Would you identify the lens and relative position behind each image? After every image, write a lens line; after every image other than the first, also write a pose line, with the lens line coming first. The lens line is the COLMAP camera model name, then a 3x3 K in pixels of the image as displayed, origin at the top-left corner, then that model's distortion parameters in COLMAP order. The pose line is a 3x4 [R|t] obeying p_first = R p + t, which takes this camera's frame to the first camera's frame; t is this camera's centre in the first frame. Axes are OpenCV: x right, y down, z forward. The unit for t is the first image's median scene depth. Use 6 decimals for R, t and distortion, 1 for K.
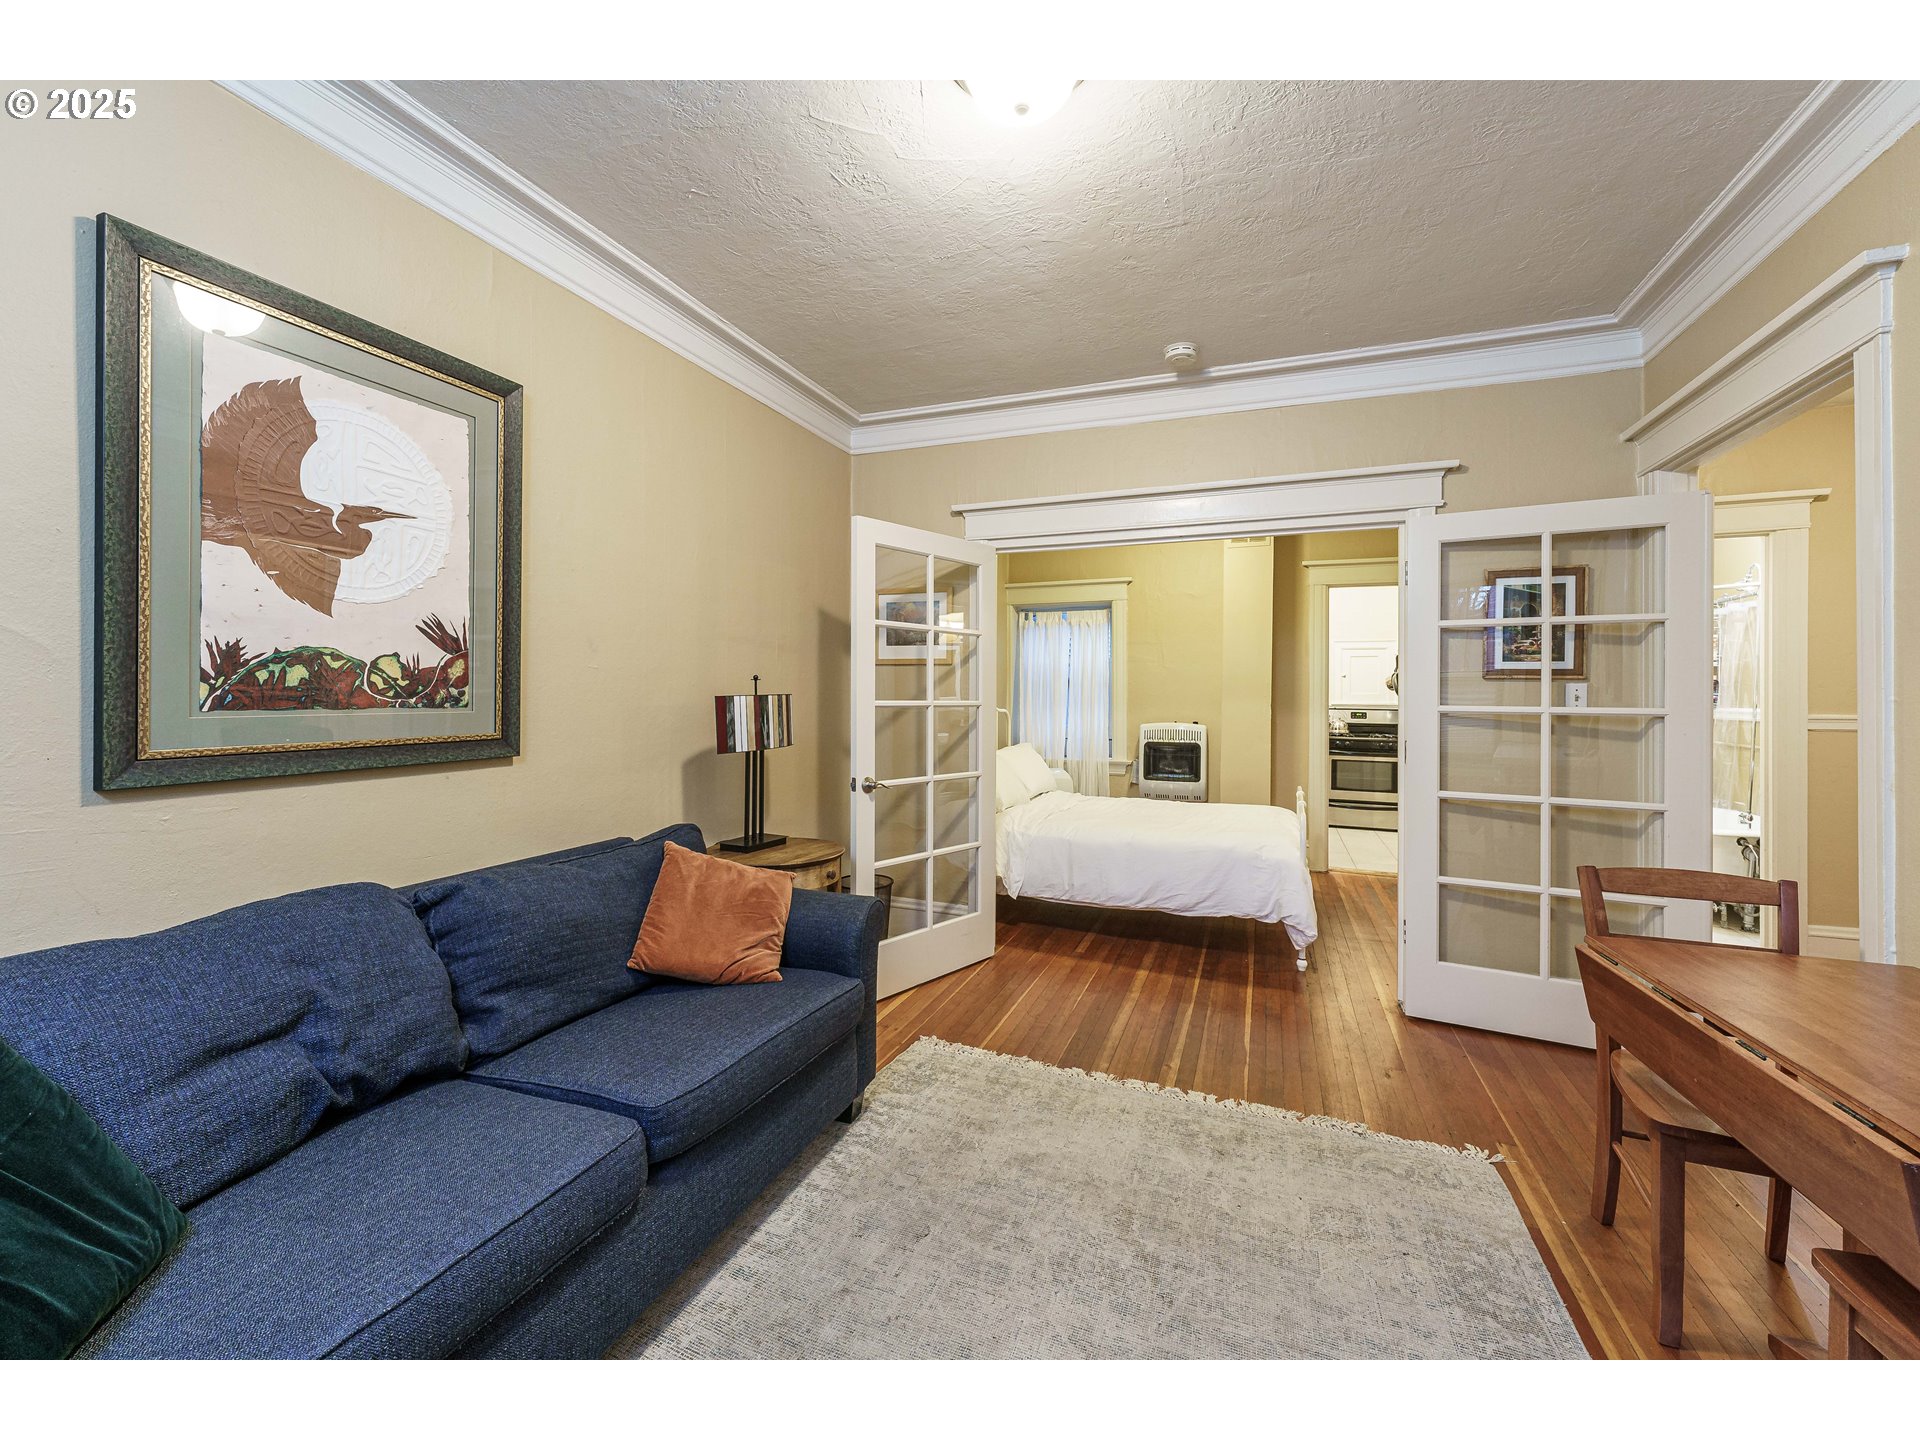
lens RADIAL K [[766.7, 0, 962.7], [0, 766.7, 703.2], [0, 0, 1]] dist [-0.004737, -0.001296]
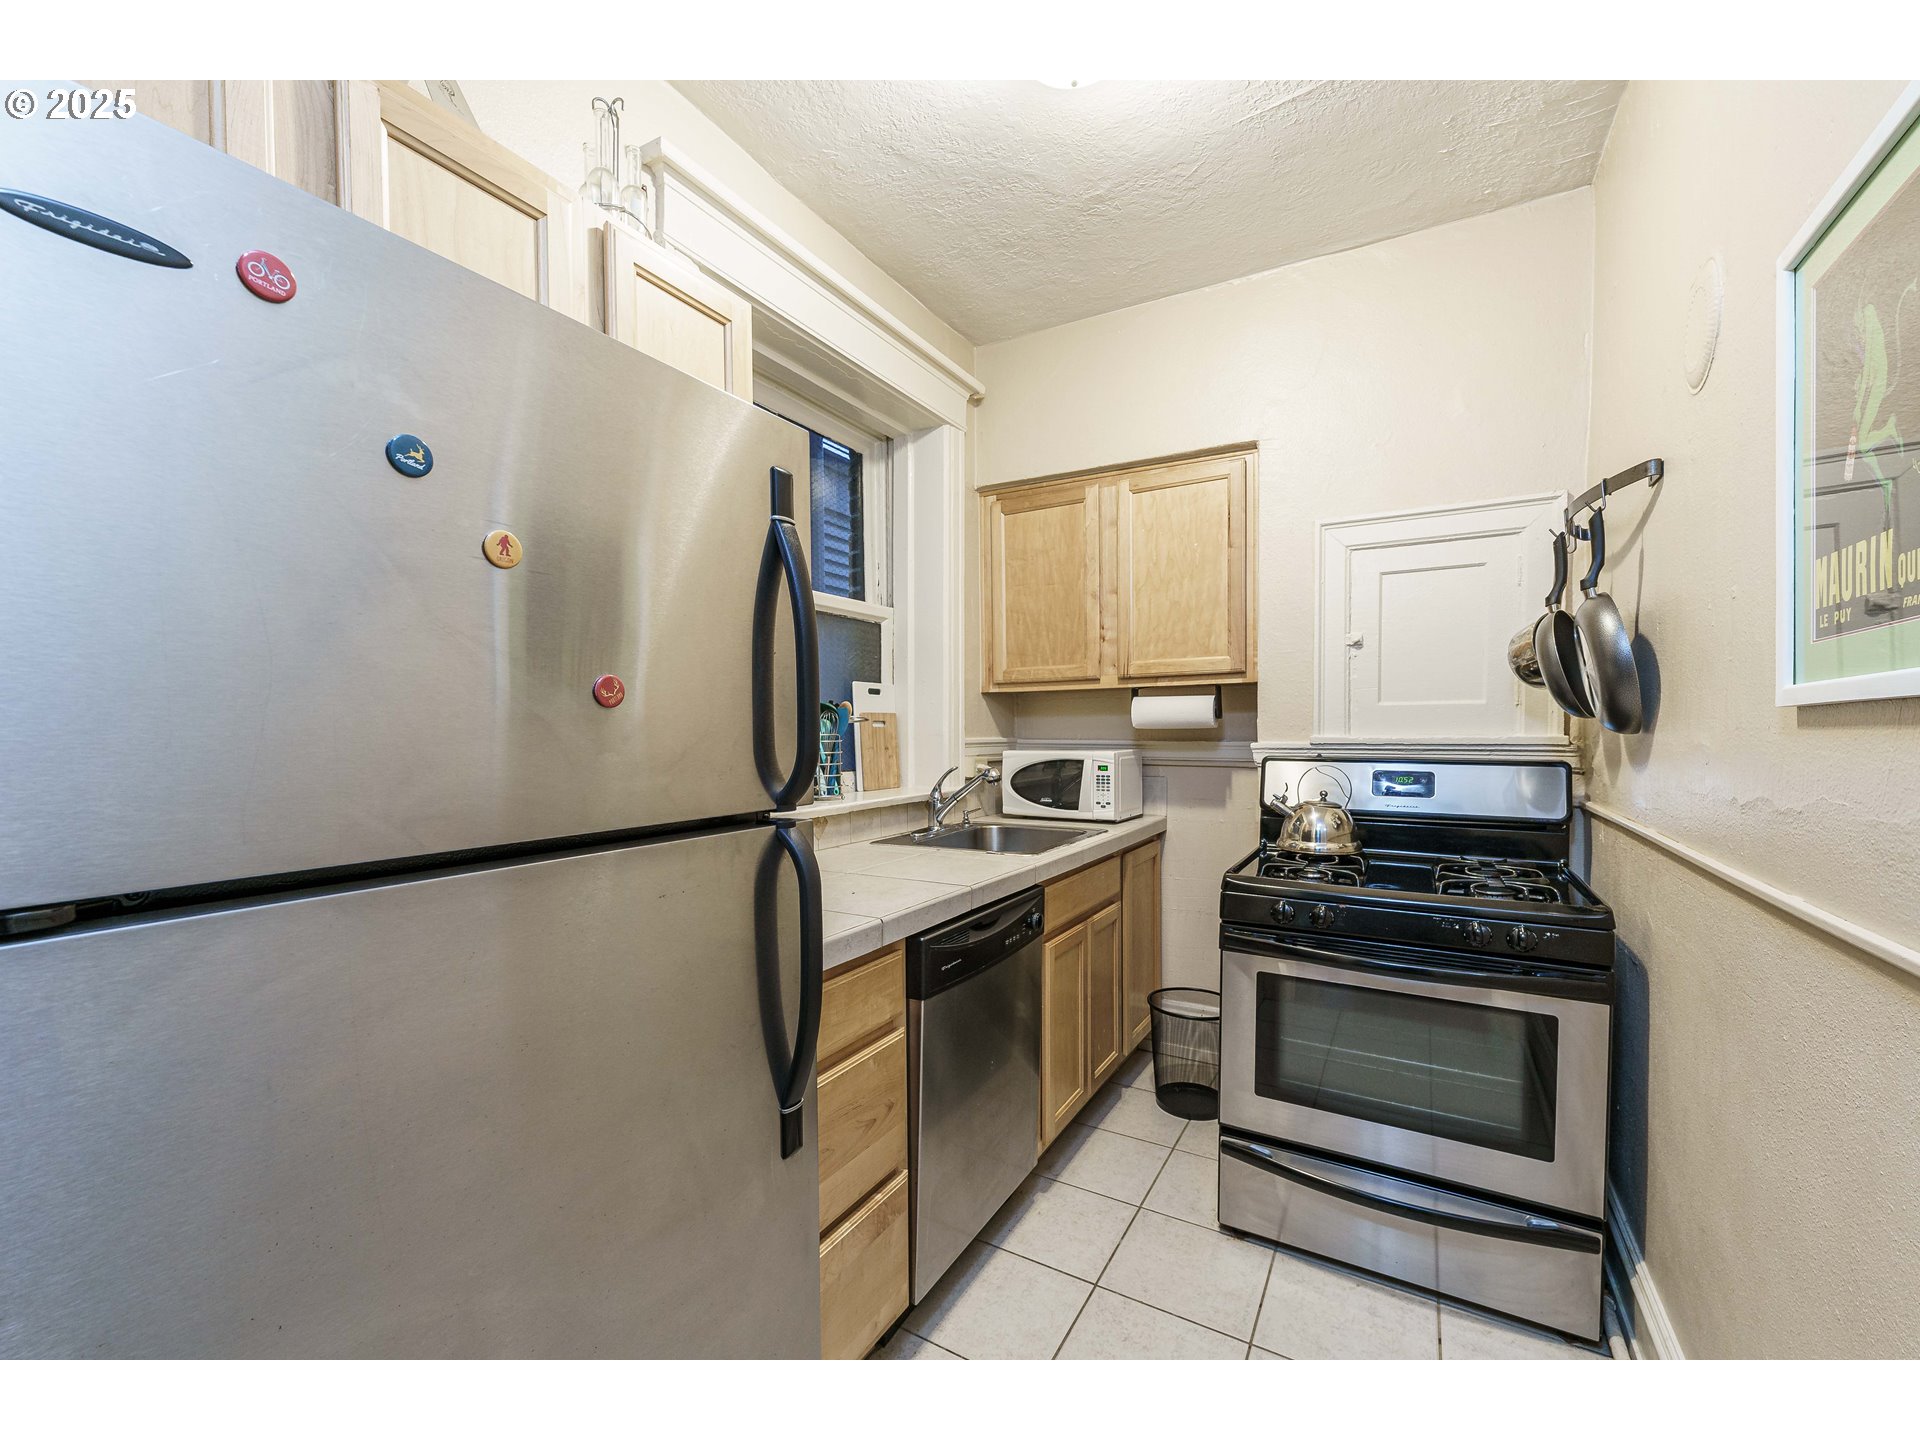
lens RADIAL K [[766.7, 0, 960.5], [0, 766.7, 753.2], [0, 0, 1]] dist [-0.004737, -0.001296]
pose [[0.989379, -0.005703, -0.145246, 1.501693], [0.009821, 0.999569, 0.027649, -0.015295], [0.145026, -0.028782, 0.989009, 2.647096]]
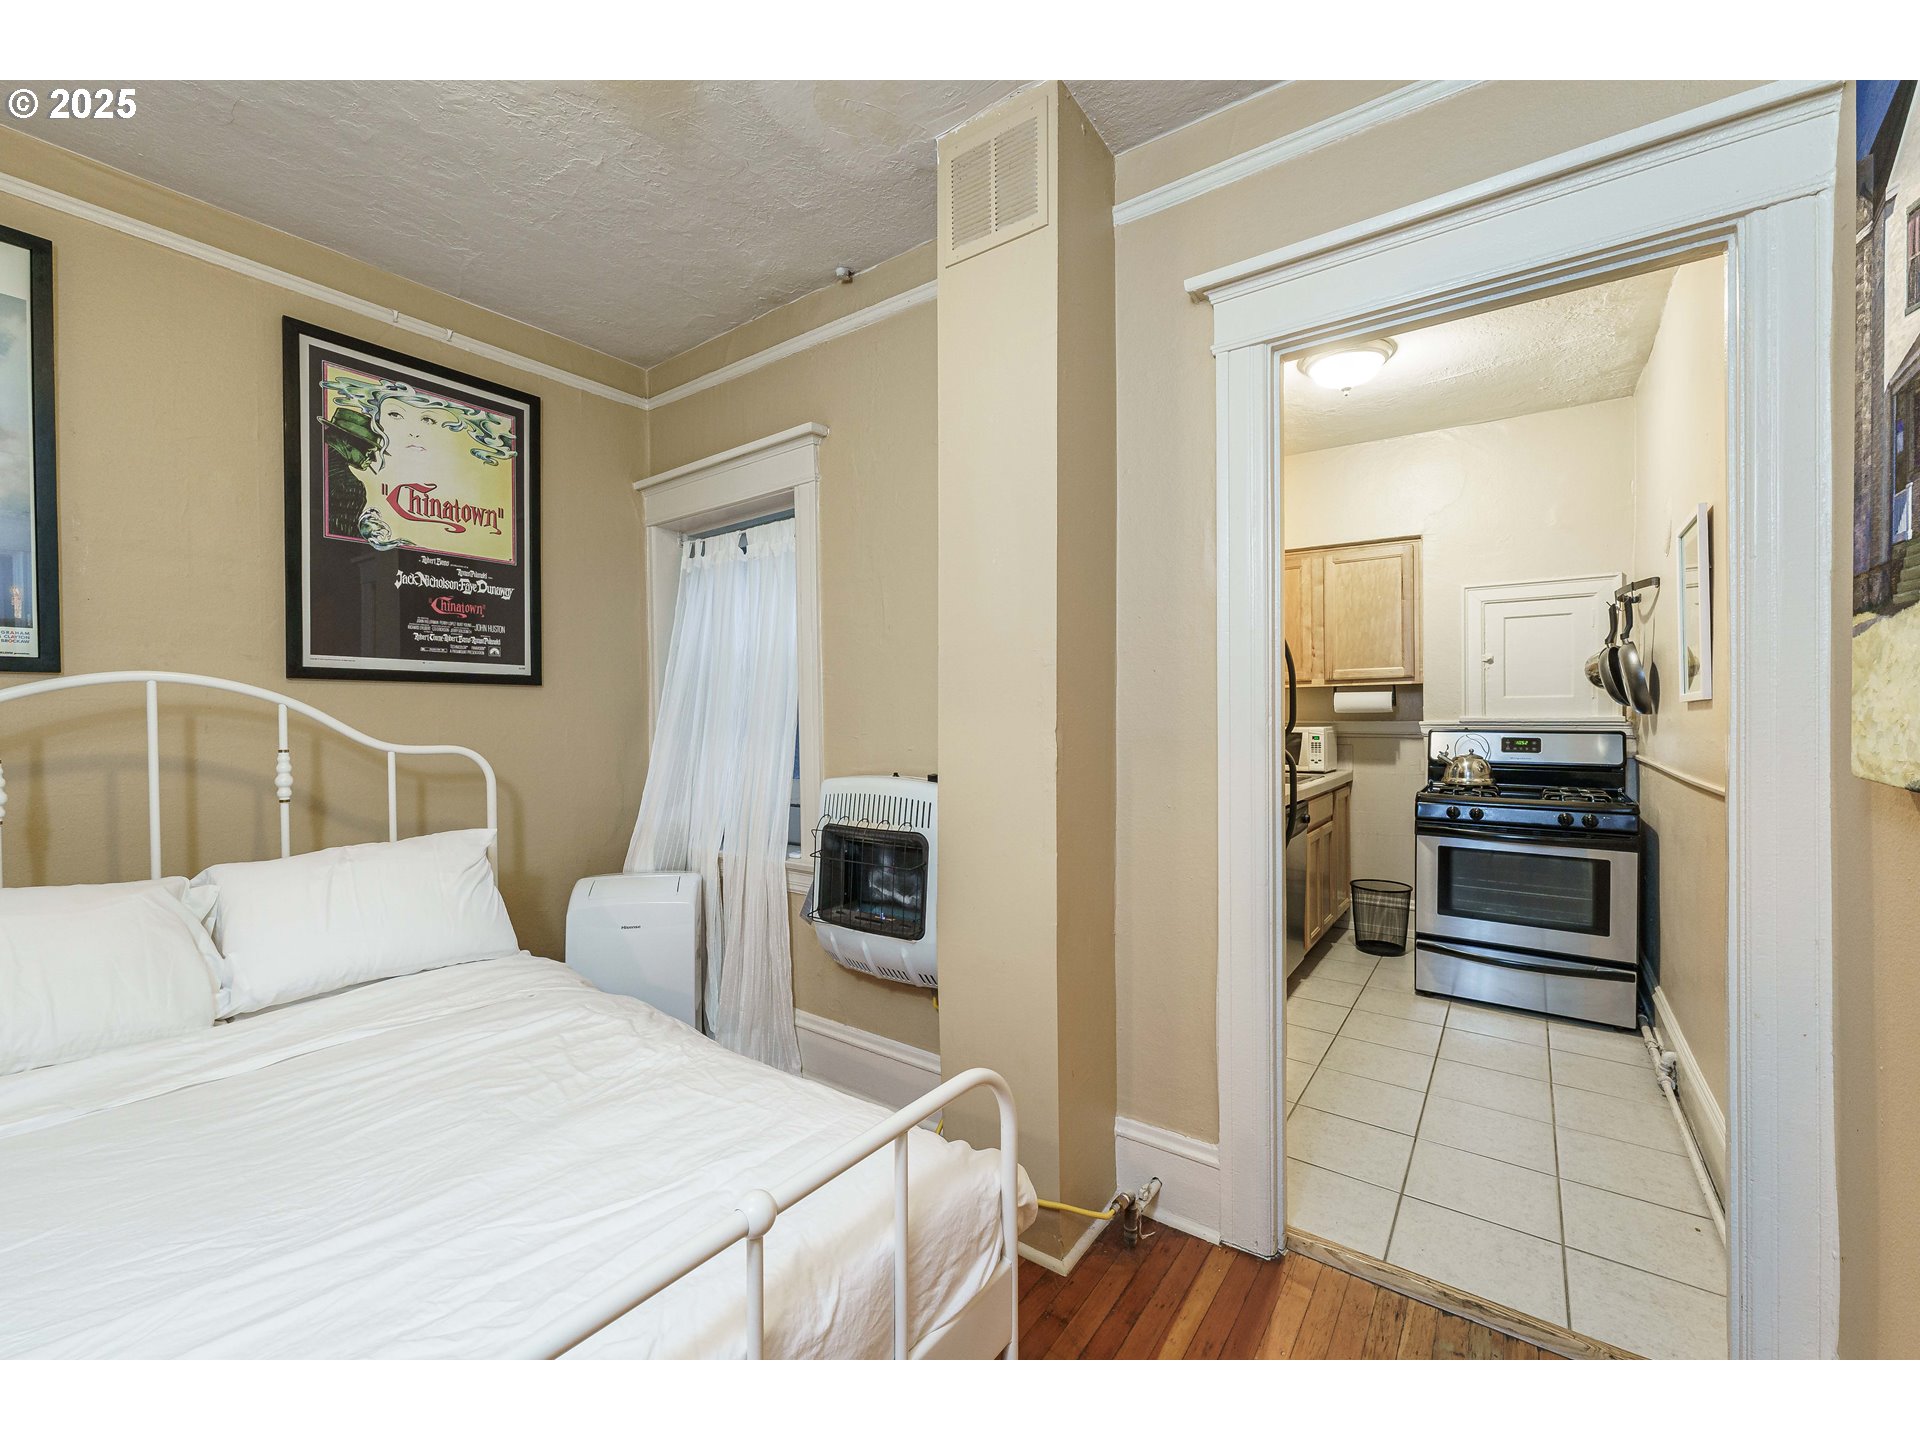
lens RADIAL K [[766.7, 0, 963.6], [0, 766.7, 725.0], [0, 0, 1]] dist [-0.004737, -0.001296]
pose [[0.971252, -0.009006, -0.237883, 1.135803], [0.010512, 0.999932, 0.005059, -0.007187], [0.237821, -0.007415, 0.971281, 1.790344]]
